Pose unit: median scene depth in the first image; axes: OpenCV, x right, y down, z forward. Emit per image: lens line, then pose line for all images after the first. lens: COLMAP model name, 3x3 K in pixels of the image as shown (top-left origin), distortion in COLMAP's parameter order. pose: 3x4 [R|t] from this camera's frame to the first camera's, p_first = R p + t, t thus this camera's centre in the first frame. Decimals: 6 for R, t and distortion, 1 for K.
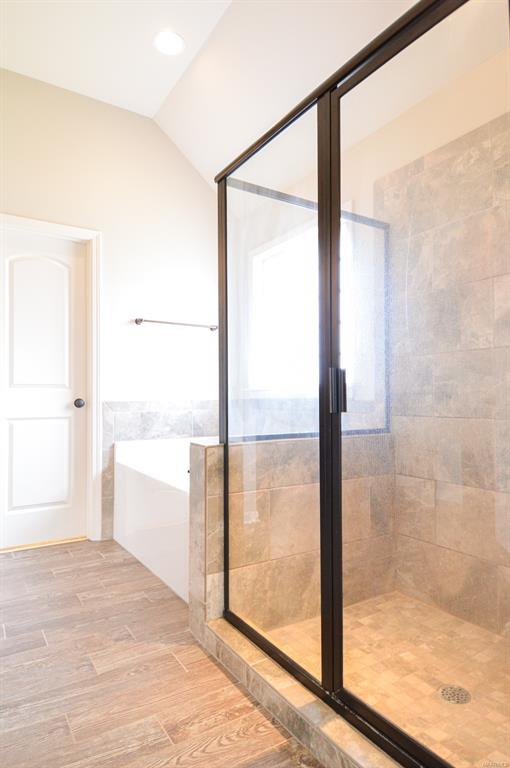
lens RADIAL K [[459.2, 0, 255.4], [0, 459.2, 386.1], [0, 0, 1]] dist [0.014623, -0.001616]
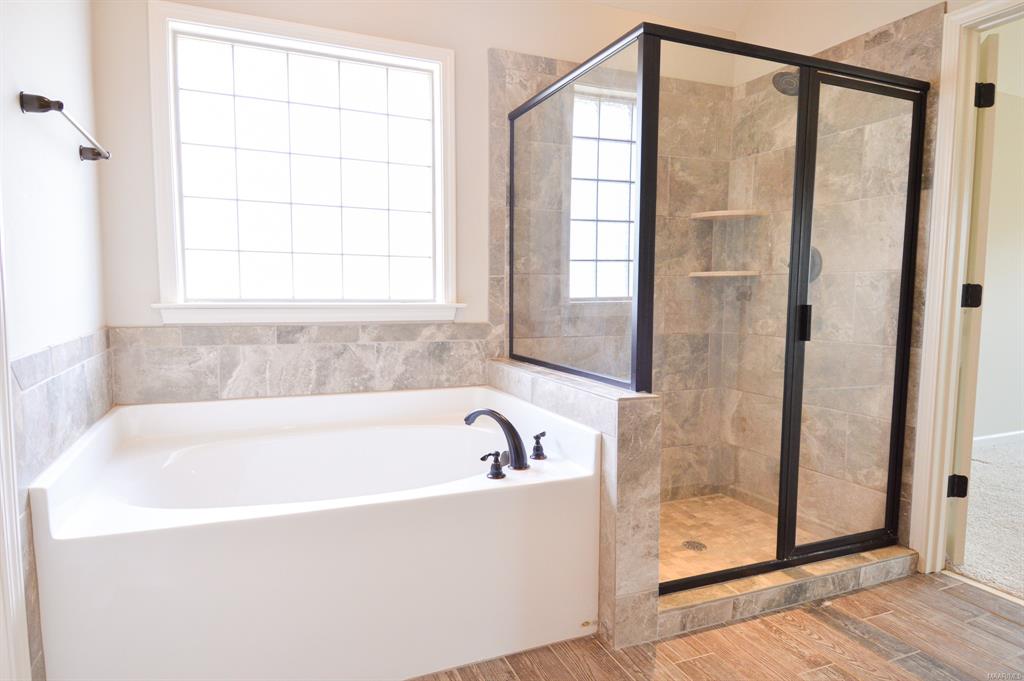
lens RADIAL K [[612.2, 0, 510.7], [0, 612.2, 342.1], [0, 0, 1]] dist [0.014623, -0.001616]
pose [[0.175651, -0.078577, 0.981312, -1.403646], [-0.034383, 0.995712, 0.085885, -0.049709], [-0.983852, -0.048826, 0.172196, 1.302451]]
